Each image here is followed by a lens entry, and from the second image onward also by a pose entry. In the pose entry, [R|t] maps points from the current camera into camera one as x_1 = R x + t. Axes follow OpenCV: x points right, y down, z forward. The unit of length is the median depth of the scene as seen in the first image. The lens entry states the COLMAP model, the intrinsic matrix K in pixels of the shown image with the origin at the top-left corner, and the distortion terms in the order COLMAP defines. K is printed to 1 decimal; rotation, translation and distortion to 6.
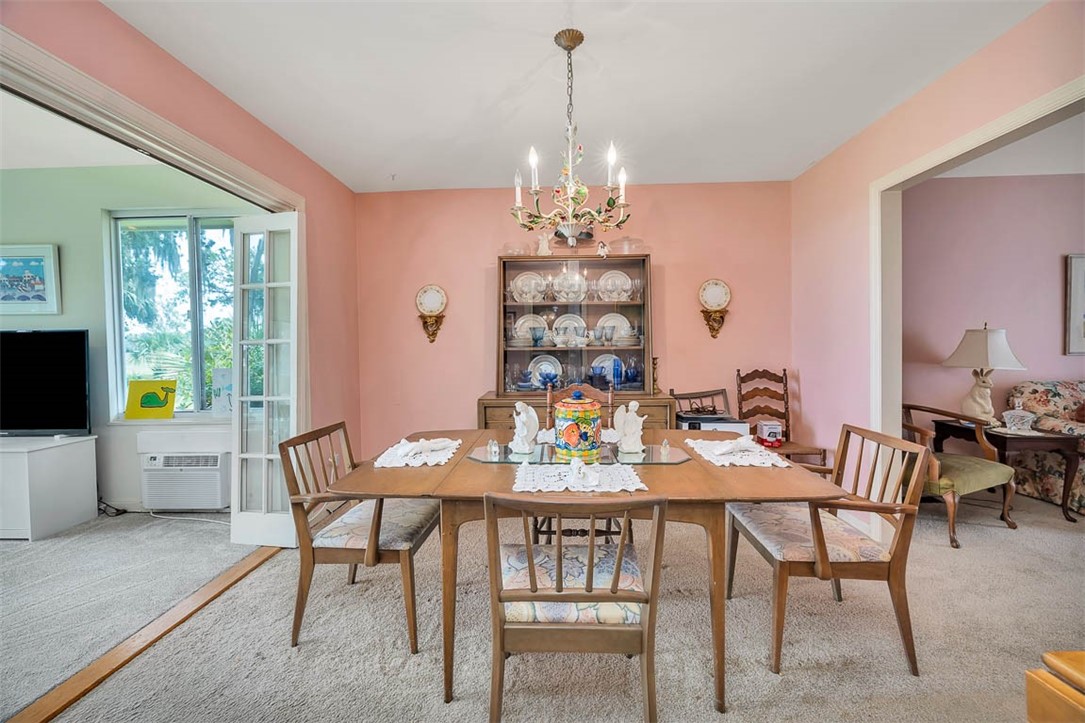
lens RADIAL K [[472.4, 0, 541.9], [0, 472.4, 355.5], [0, 0, 1]] dist [0.001305, 0.000043]
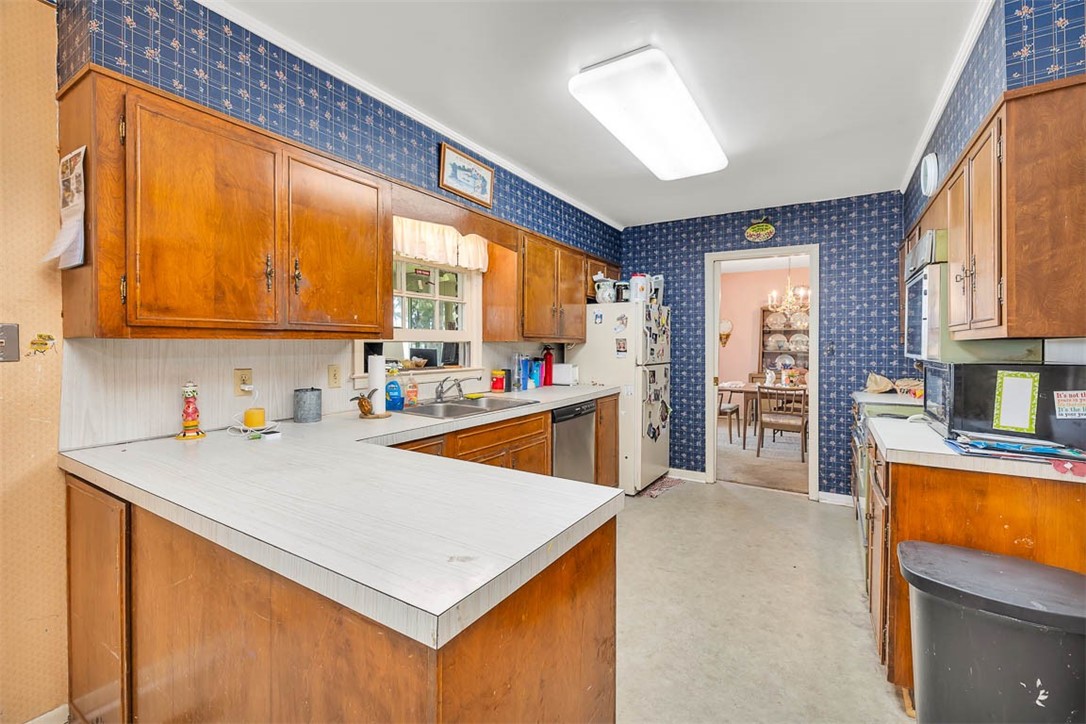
lens RADIAL K [[472.9, 0, 541.1], [0, 472.9, 355.1], [0, 0, 1]] dist [0.001305, 0.000043]
pose [[0.868807, 0.023057, -0.494615, 0.103150], [-0.025114, 0.999681, 0.002487, 0.022968], [0.494514, 0.010261, 0.869109, -1.297208]]
